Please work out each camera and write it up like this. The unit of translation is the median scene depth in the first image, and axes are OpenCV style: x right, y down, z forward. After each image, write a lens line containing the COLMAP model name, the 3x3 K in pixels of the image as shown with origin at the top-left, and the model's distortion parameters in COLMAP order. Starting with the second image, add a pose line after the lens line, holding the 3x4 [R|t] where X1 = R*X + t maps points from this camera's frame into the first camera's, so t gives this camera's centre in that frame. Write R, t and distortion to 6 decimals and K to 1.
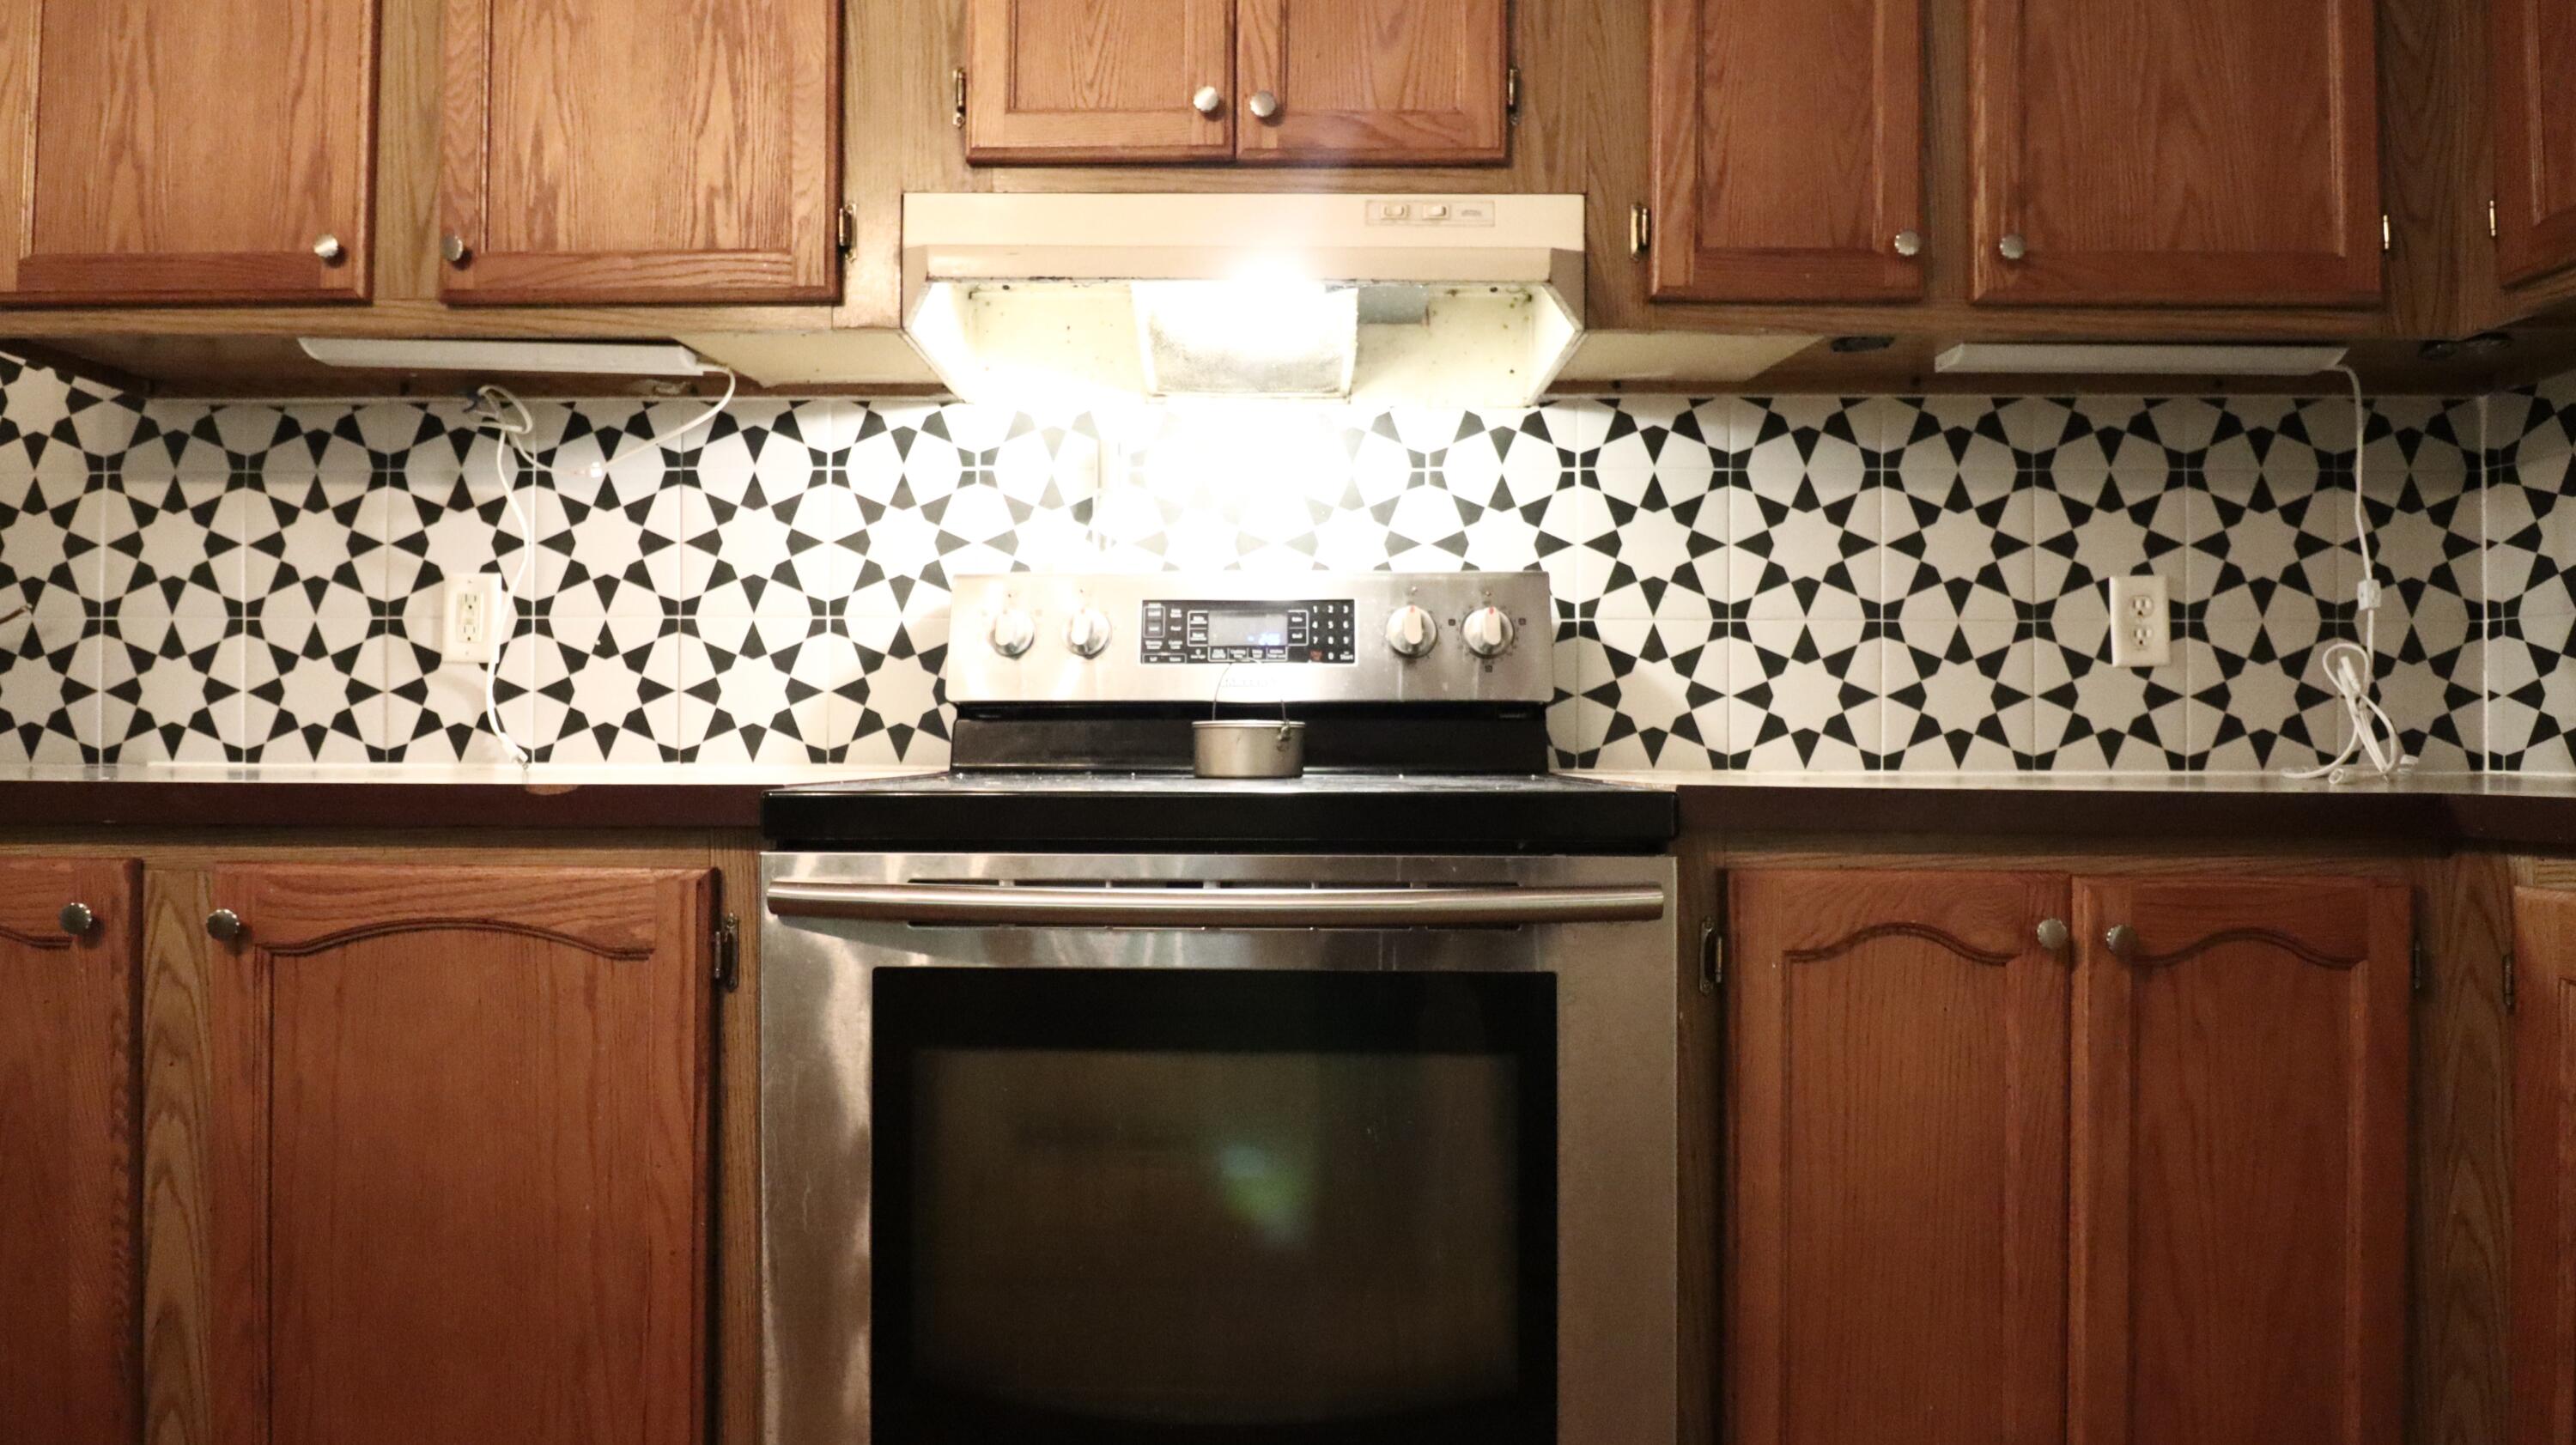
lens RADIAL K [[1304.3, 0, 1288.4], [0, 1304.3, 727.4], [0, 0, 1]] dist [0.005001, -0.015489]
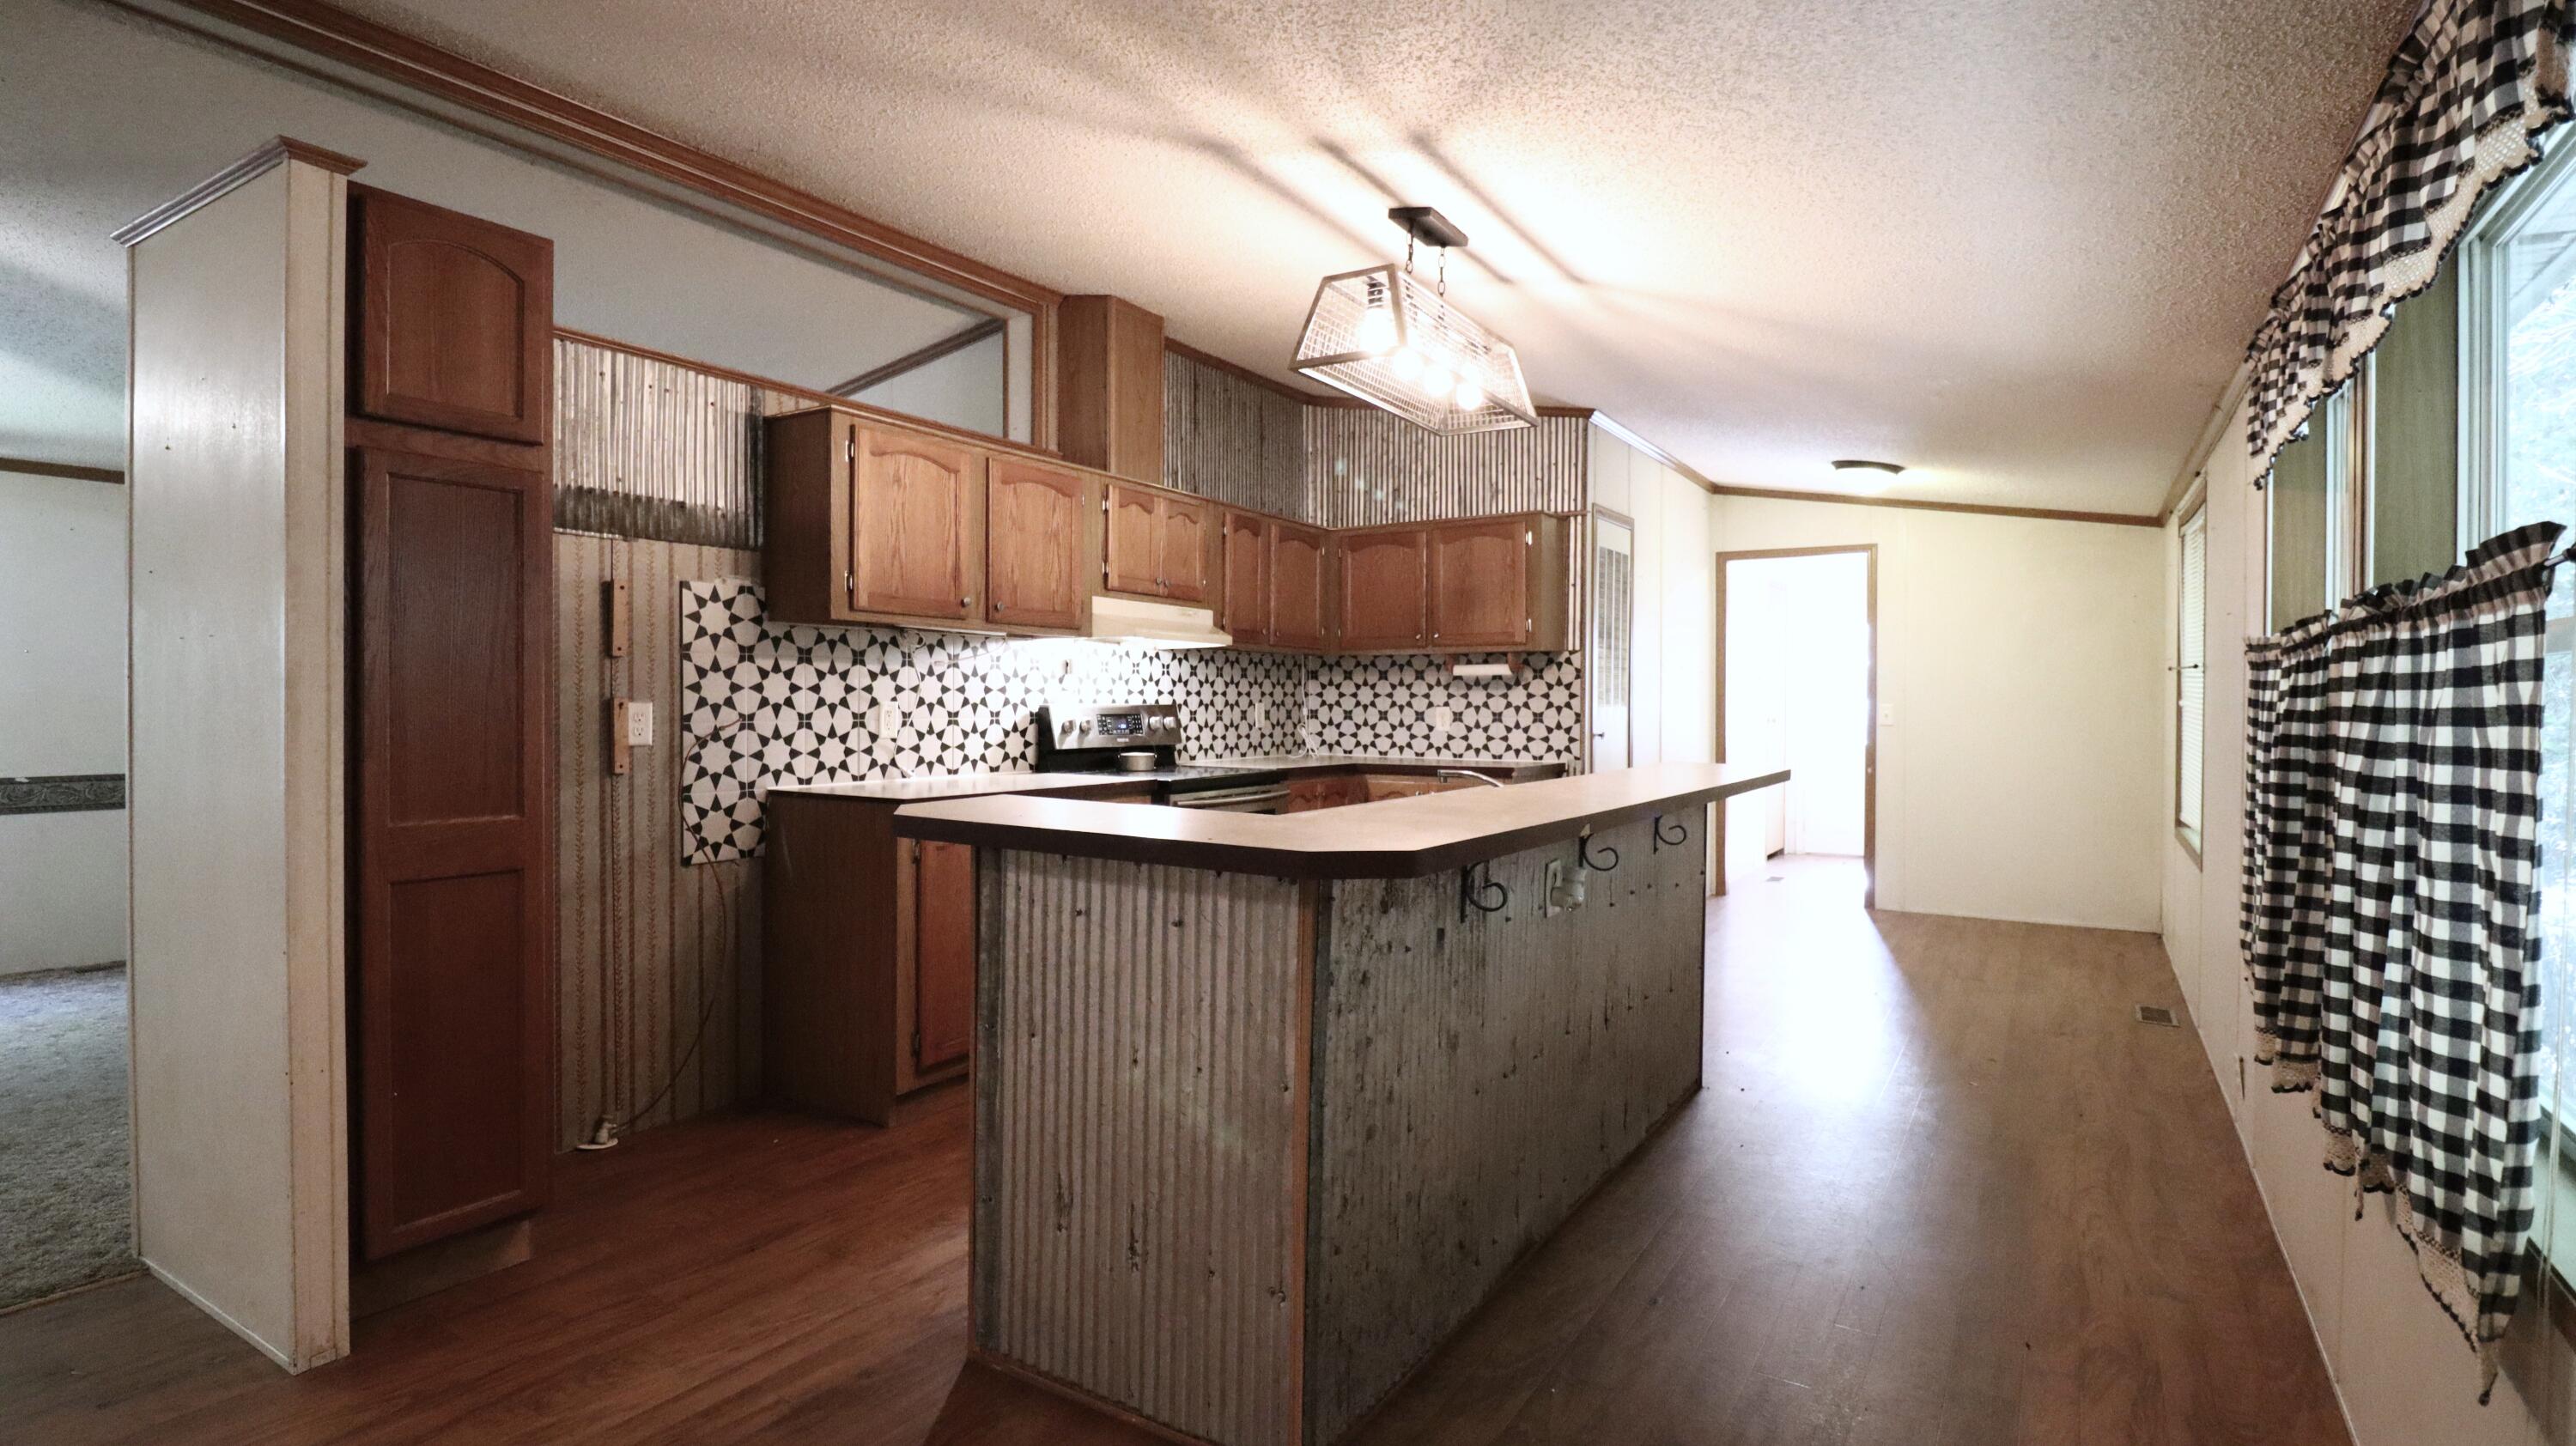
lens RADIAL K [[1250.1, 0, 1288.0], [0, 1250.1, 723.0], [0, 0, 1]] dist [0.002628, -0.012861]
pose [[0.514245, -0.016256, 0.857489, -2.279259], [-0.011108, 0.999610, 0.025612, -0.148681], [-0.857572, -0.022696, 0.513864, -0.853669]]
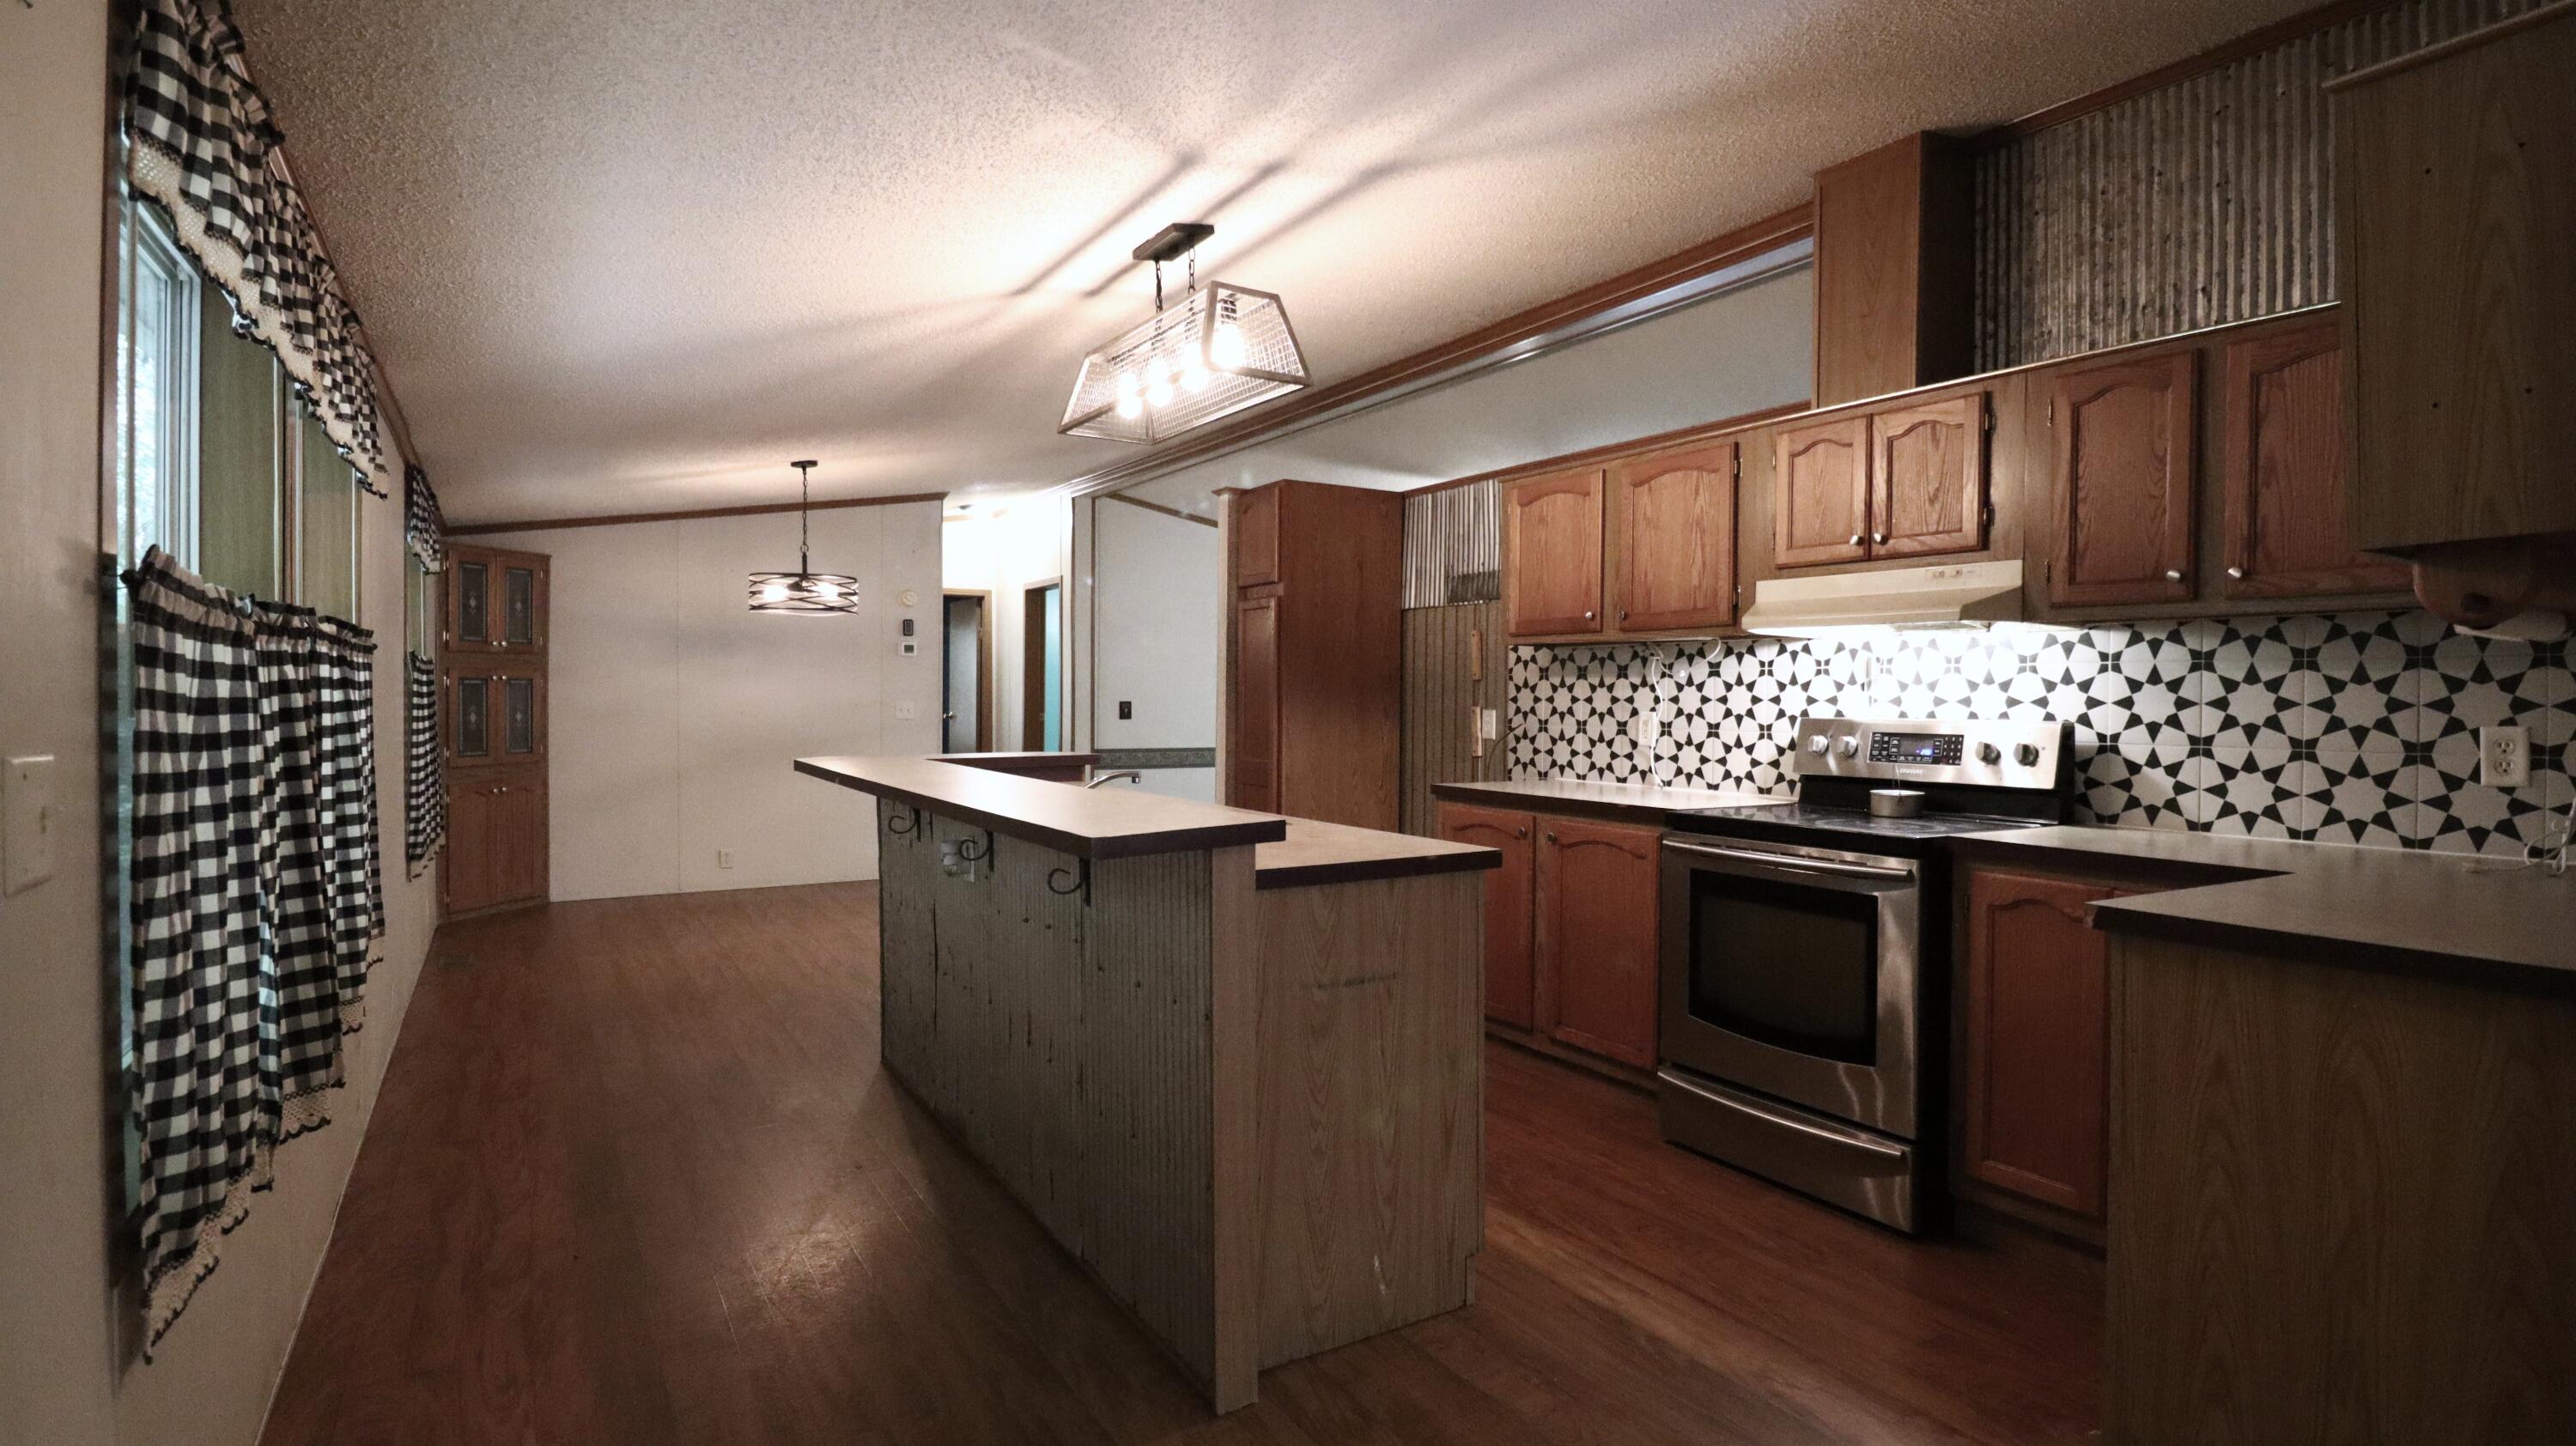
lens RADIAL K [[1250.1, 0, 1288.0], [0, 1250.1, 723.0], [0, 0, 1]] dist [0.002628, -0.012861]
pose [[0.538287, 0.016743, -0.842595, 1.090235], [0.002301, 0.999770, 0.021337, -0.152562], [0.842758, -0.013425, 0.538124, -0.942504]]
